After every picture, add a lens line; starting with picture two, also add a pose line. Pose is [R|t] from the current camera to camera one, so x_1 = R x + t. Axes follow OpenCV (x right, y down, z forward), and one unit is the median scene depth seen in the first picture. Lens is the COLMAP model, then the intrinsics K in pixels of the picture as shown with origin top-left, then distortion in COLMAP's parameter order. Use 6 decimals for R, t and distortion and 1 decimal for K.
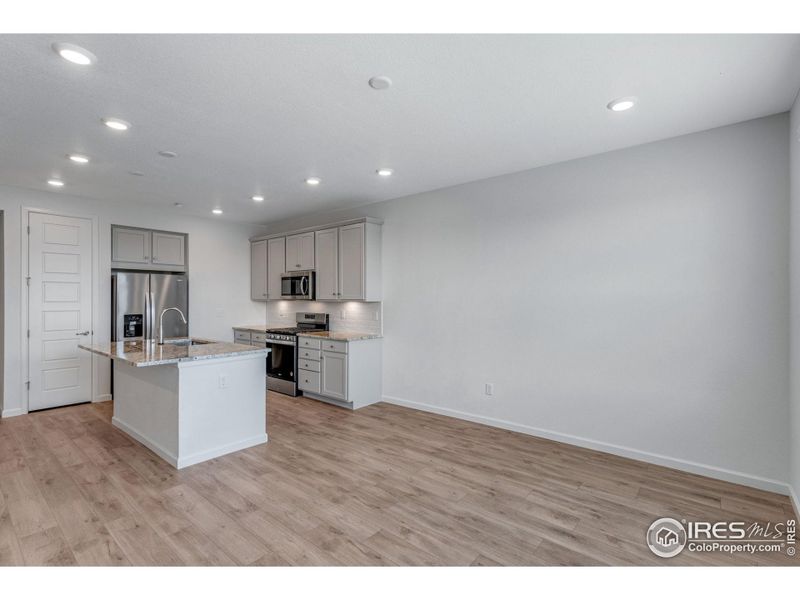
lens RADIAL K [[386.0, 0, 401.5], [0, 386.0, 297.7], [0, 0, 1]] dist [0.009473, 0.000452]
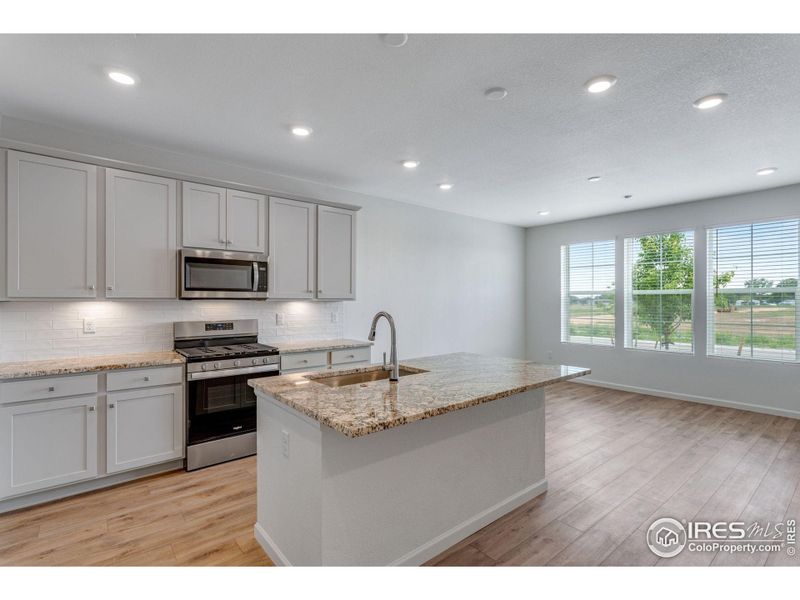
lens RADIAL K [[383.6, 0, 400.0], [0, 383.6, 300.0], [0, 0, 1]] dist [0.003566, 0.000737]
pose [[0.180836, 0.003151, 0.983508, -0.888070], [-0.003357, 0.999991, -0.002586, 0.009001], [-0.983507, -0.002834, 0.180845, 0.698023]]
